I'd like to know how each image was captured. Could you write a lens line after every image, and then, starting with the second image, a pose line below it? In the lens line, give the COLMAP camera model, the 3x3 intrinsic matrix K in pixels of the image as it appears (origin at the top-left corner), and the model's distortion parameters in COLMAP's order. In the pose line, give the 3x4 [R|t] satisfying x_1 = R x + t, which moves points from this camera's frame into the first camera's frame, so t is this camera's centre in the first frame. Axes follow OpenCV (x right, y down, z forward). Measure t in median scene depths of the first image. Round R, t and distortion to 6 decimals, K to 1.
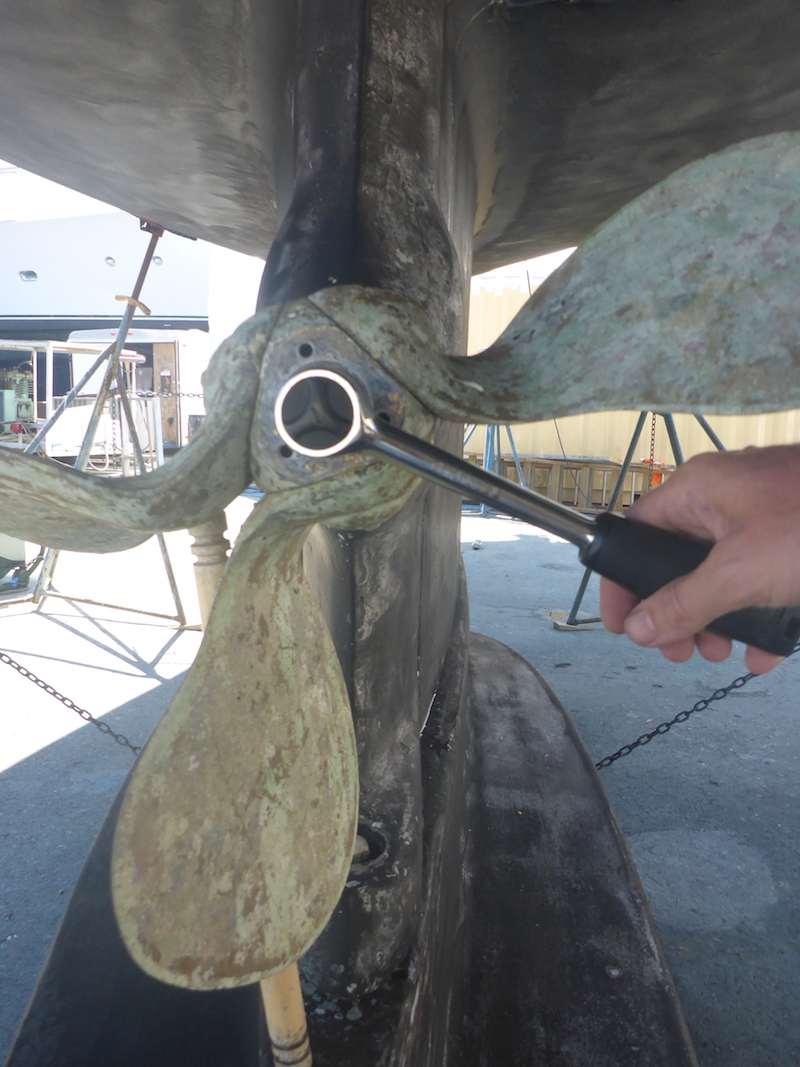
lens RADIAL K [[909.9, 0, 400.0], [0, 909.9, 533.5], [0, 0, 1]] dist [-0.016215, -0.009304]
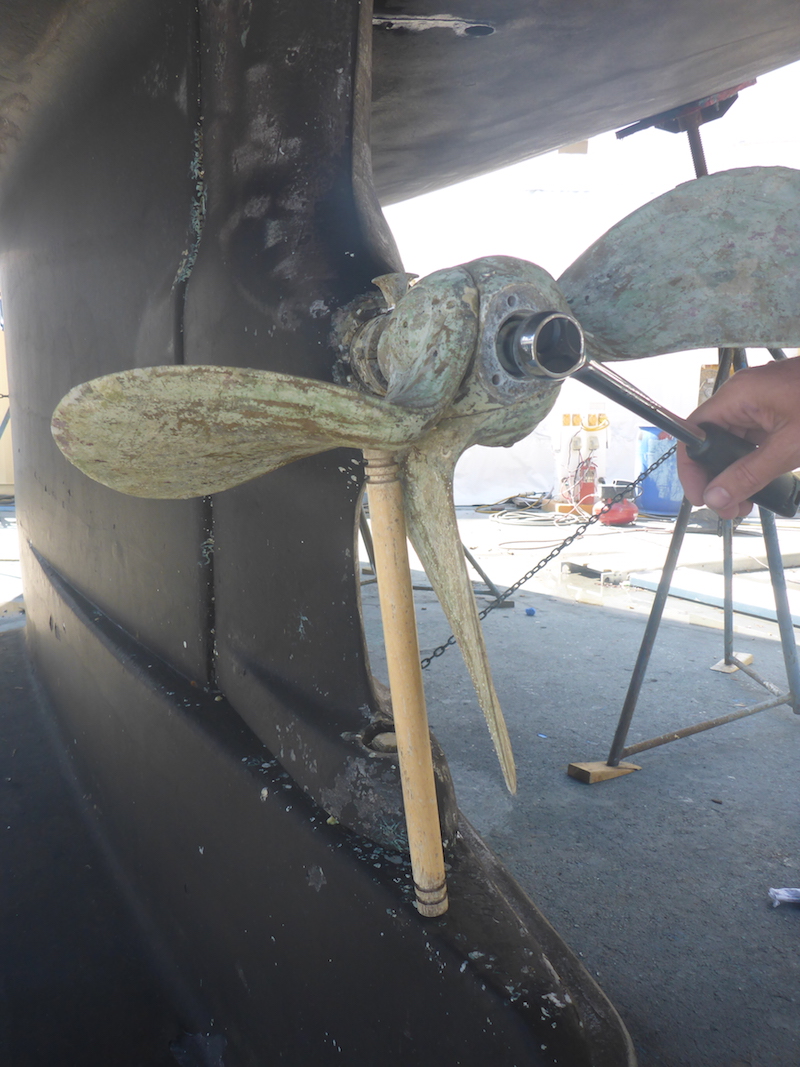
lens RADIAL K [[909.9, 0, 400.0], [0, 909.9, 533.5], [0, 0, 1]] dist [-0.016215, -0.009304]
pose [[0.908761, -0.076753, 0.410199, -0.794019], [0.077544, 0.996880, 0.014735, 0.097338], [-0.410050, 0.018418, 0.911877, -0.114437]]
